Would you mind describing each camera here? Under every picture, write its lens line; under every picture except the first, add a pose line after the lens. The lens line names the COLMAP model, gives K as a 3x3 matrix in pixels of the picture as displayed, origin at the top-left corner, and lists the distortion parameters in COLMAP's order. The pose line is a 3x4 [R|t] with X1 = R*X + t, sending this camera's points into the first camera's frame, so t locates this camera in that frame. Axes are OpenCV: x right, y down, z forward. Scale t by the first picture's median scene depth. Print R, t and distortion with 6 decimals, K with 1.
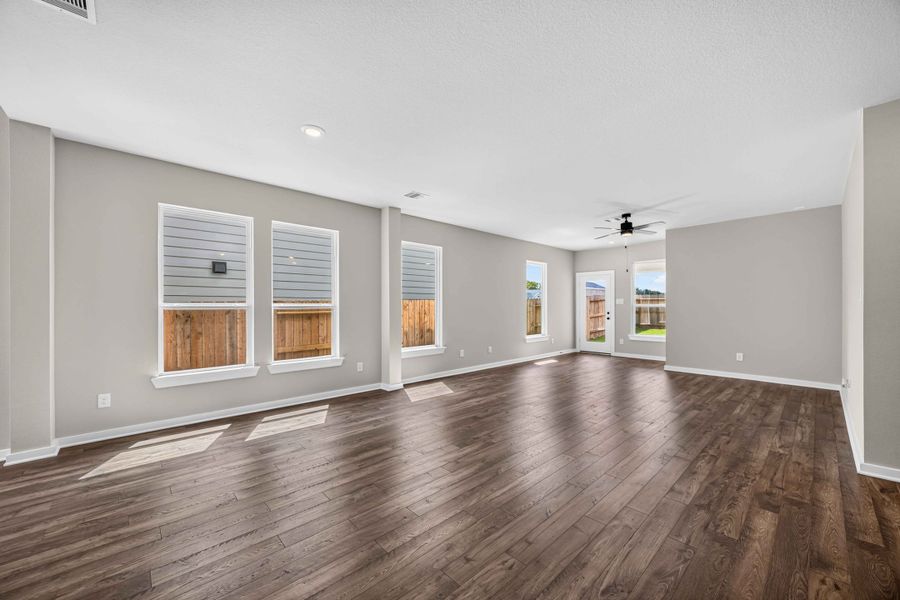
lens RADIAL K [[343.7, 0, 447.1], [0, 343.7, 306.9], [0, 0, 1]] dist [-0.001524, -0.001646]
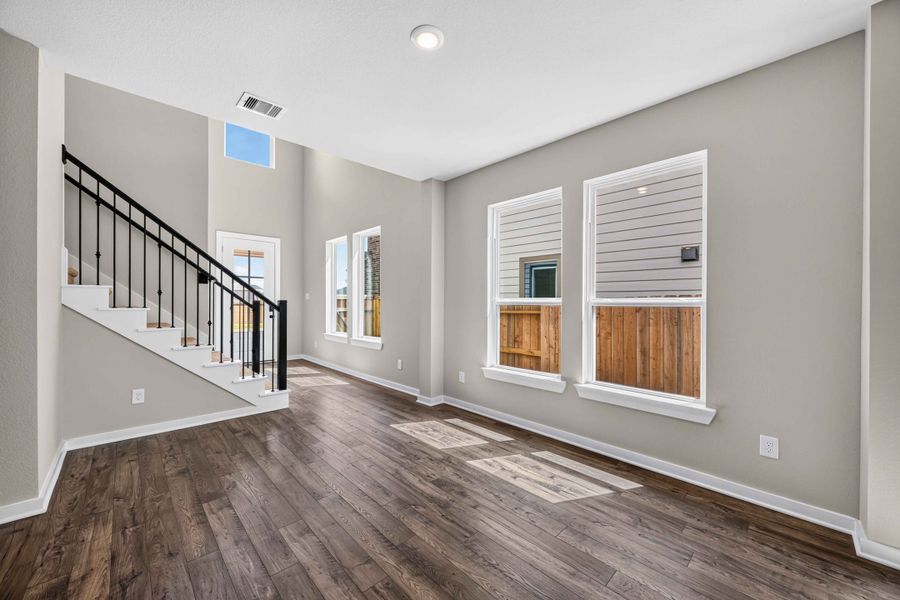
lens RADIAL K [[343.7, 0, 448.9], [0, 343.7, 303.1], [0, 0, 1]] dist [-0.001524, -0.001646]
pose [[0.015048, 0.005292, -0.999873, 0.145350], [-0.006455, 0.999966, 0.005196, -0.001467], [0.999866, 0.006376, 0.015082, 0.536665]]
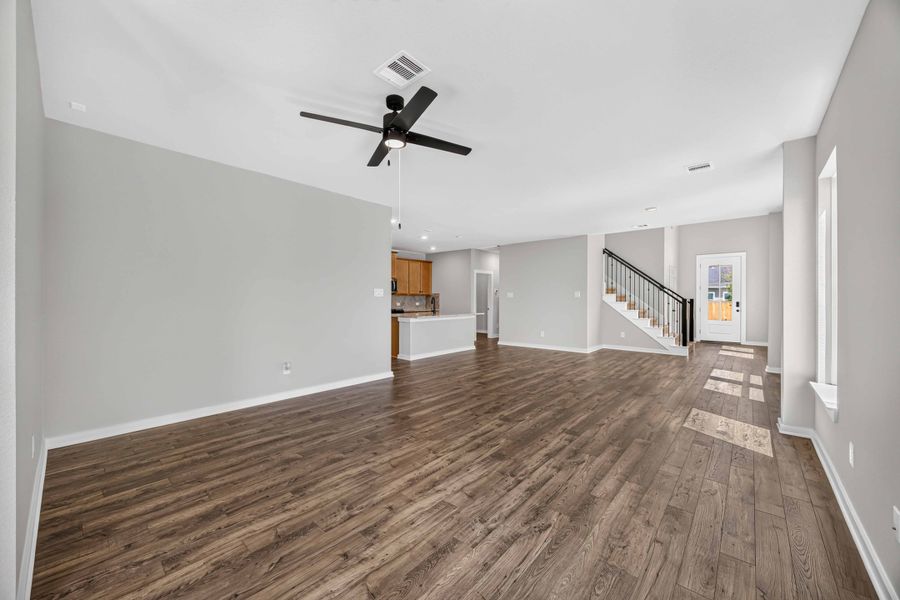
lens RADIAL K [[343.7, 0, 447.4], [0, 343.7, 302.3], [0, 0, 1]] dist [-0.001524, -0.001646]
pose [[-0.994988, 0.000763, -0.099990, 0.493974], [-0.000374, 0.999935, 0.011352, -0.002905], [0.099993, 0.011333, -0.994924, 1.452813]]
